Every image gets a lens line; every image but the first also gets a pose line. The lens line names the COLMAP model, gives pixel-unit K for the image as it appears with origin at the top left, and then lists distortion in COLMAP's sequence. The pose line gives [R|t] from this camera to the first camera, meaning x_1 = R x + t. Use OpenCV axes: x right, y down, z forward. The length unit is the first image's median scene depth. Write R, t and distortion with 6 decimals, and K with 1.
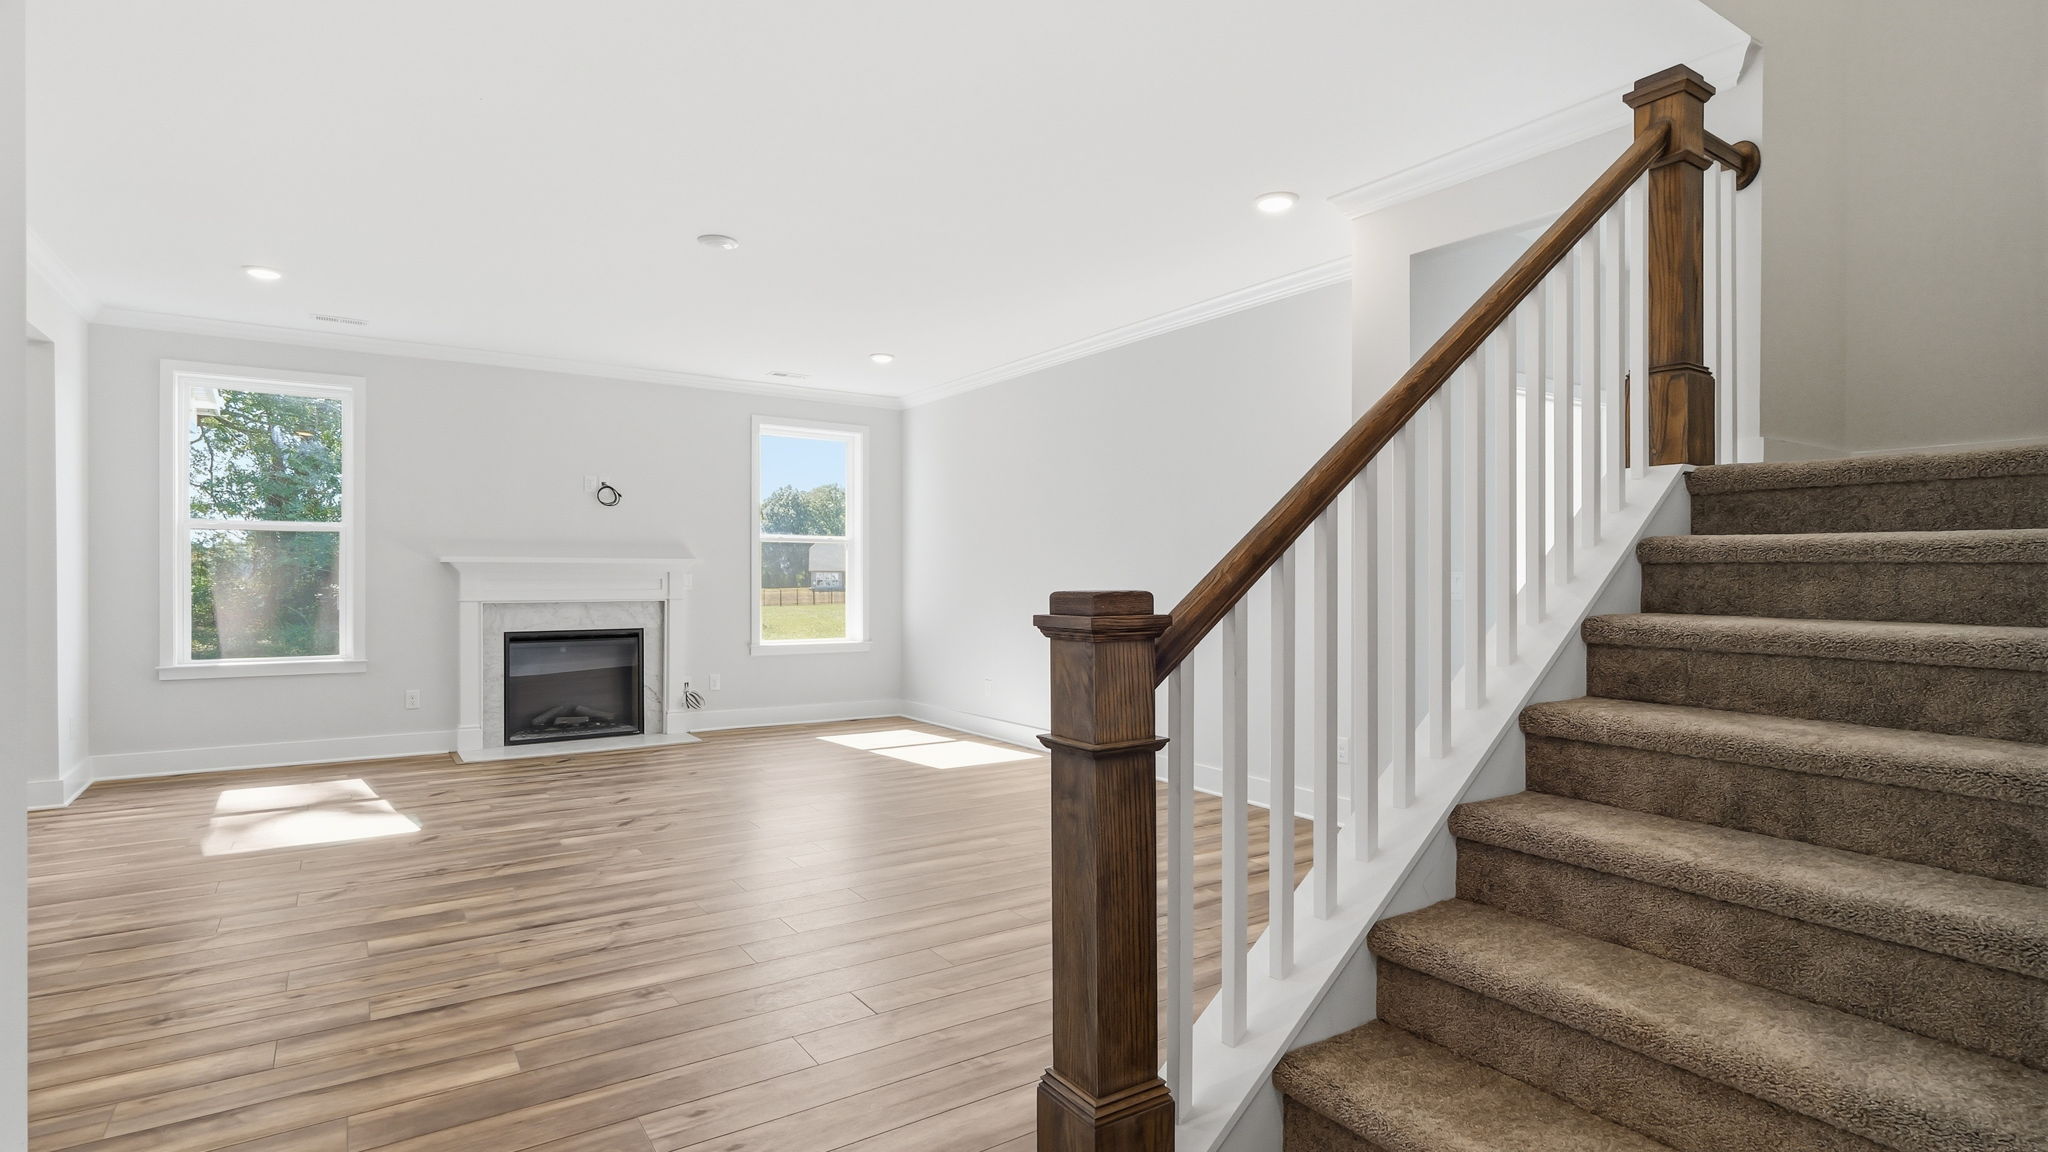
lens RADIAL K [[1015.4, 0, 1024.0], [0, 1015.4, 576.0], [0, 0, 1]] dist [0.000211, 0.001123]
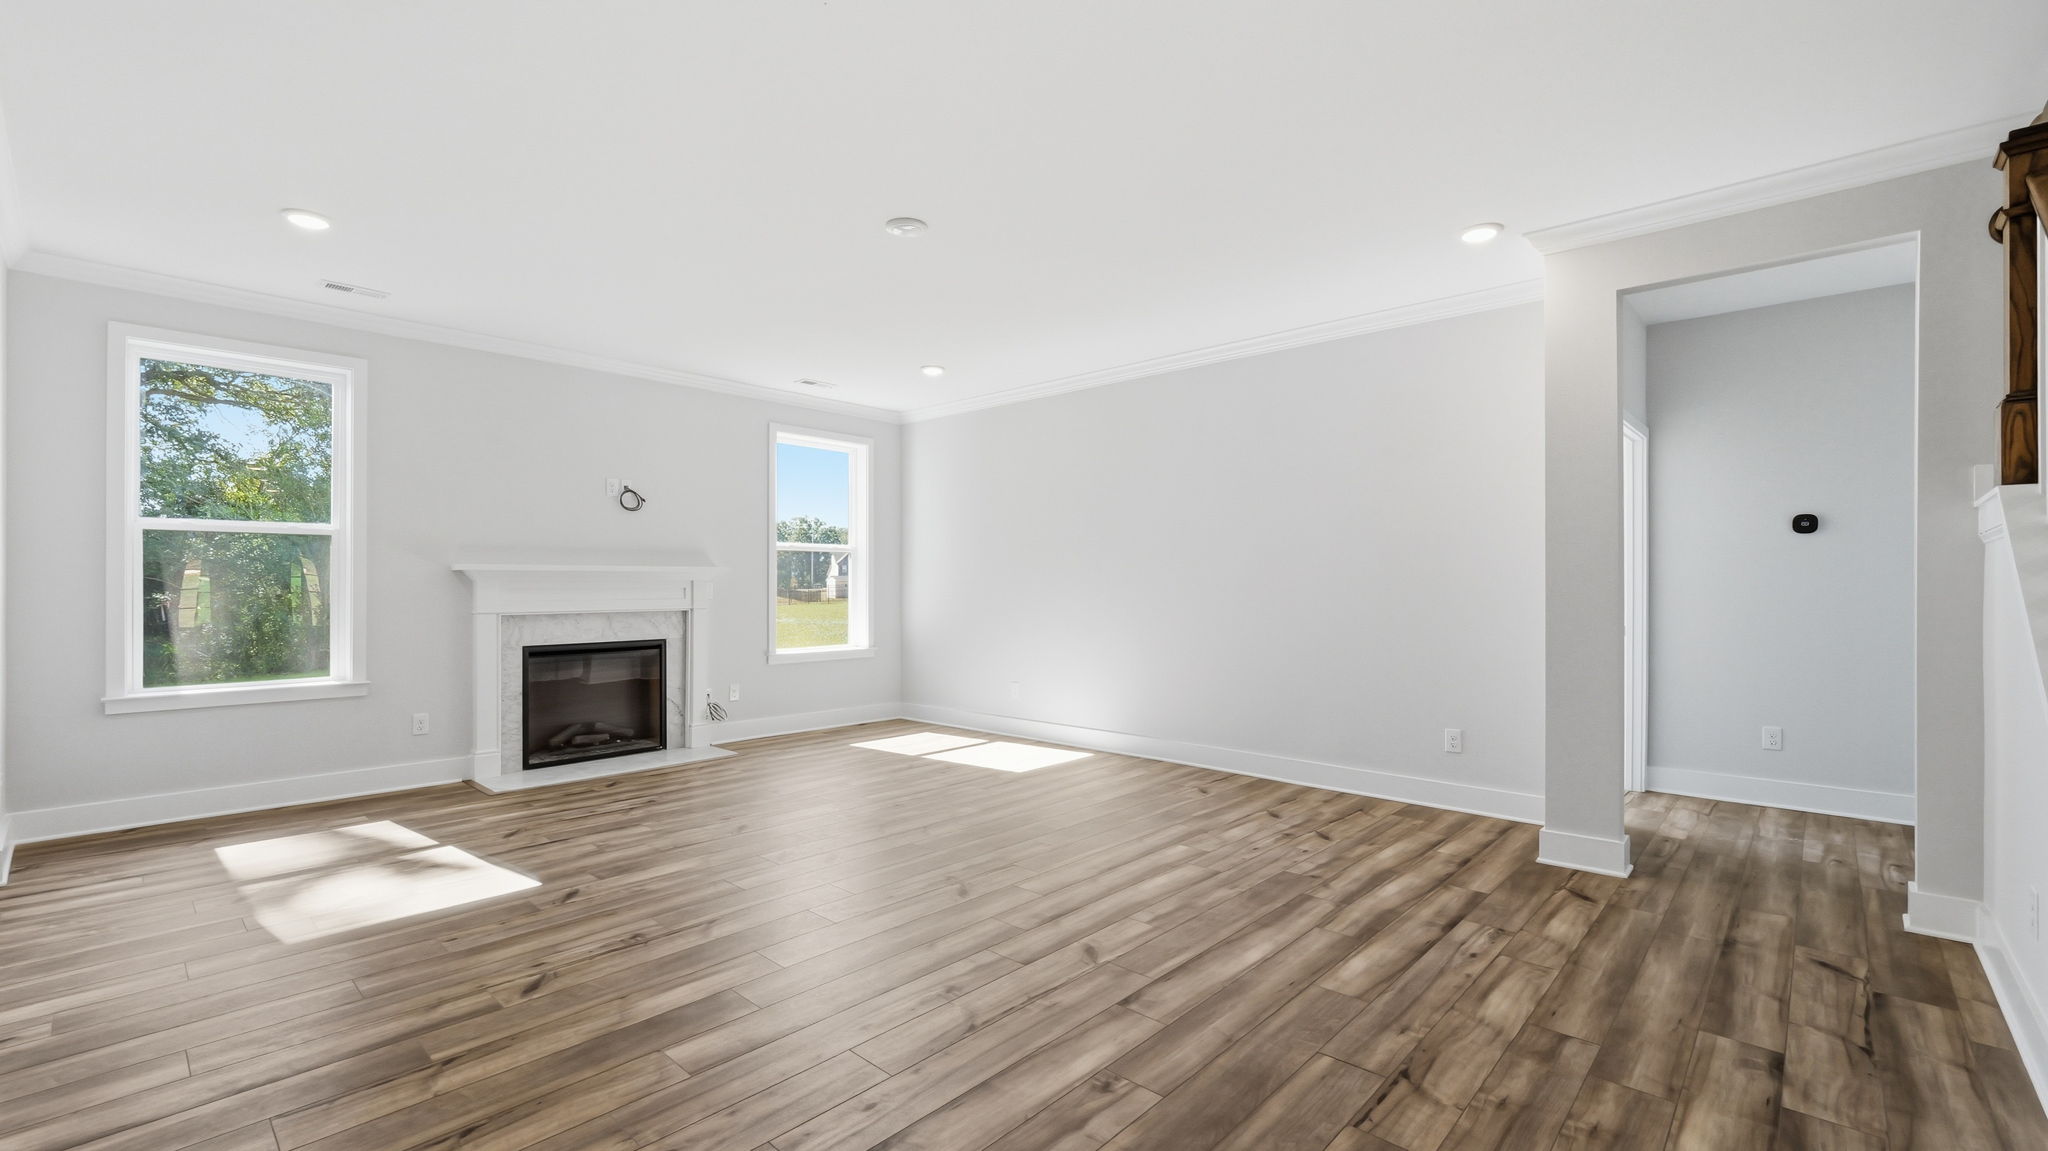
lens RADIAL K [[867.6, 0, 1024.0], [0, 867.6, 575.5], [0, 0, 1]] dist [-0.001577, -0.000149]
pose [[0.973069, -0.000179, 0.230515, -0.238274], [0.002113, 0.999965, -0.008147, -0.001211], [-0.230505, 0.008415, 0.973035, 0.125760]]
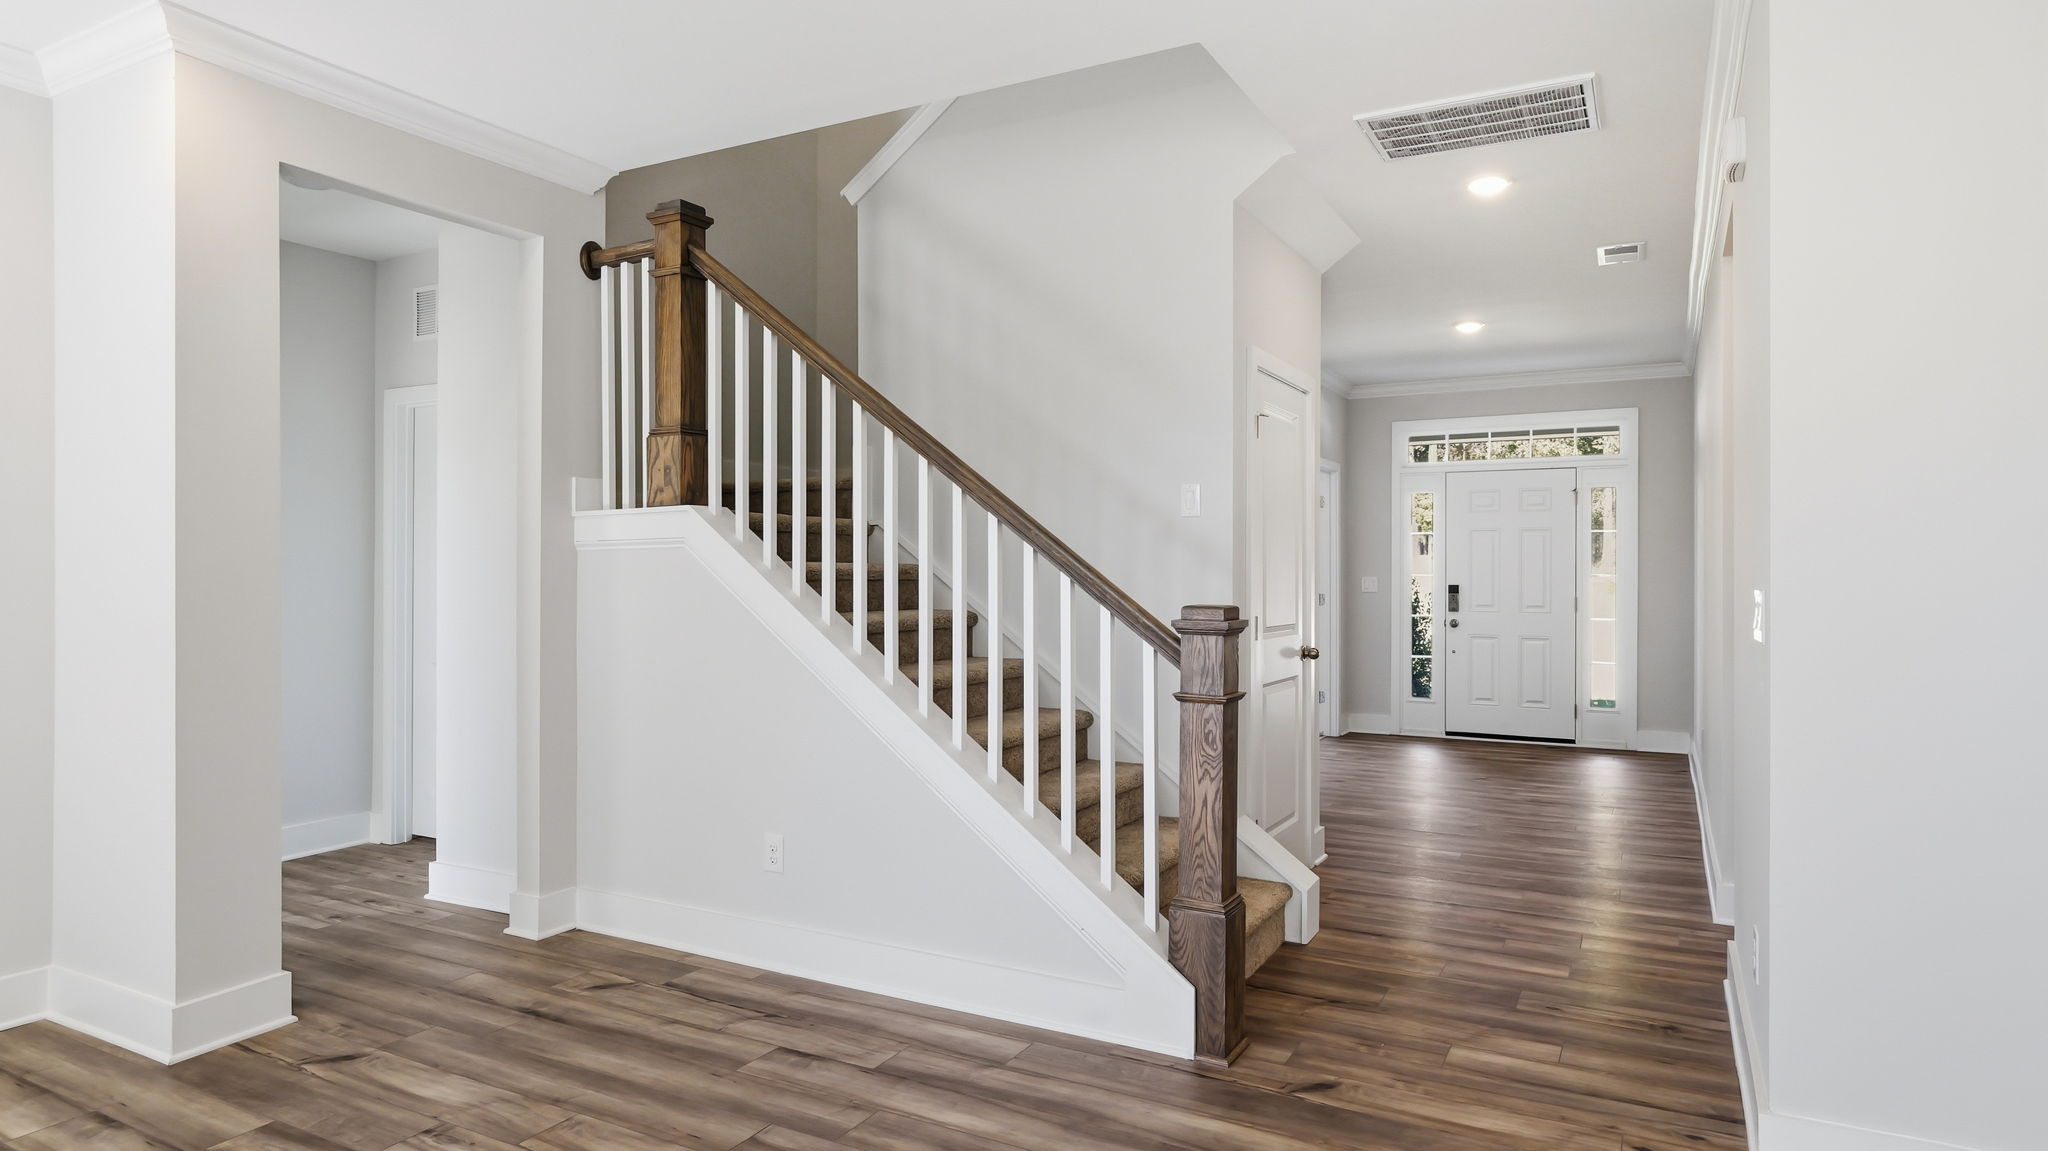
lens RADIAL K [[1160.6, 0, 1024.0], [0, 1160.6, 575.5], [0, 0, 1]] dist [0.002132, -0.000723]
pose [[-0.459714, -0.005600, 0.888049, -0.328223], [-0.000946, 0.999983, 0.005816, -0.010362], [-0.888066, 0.001834, -0.459711, 0.485905]]
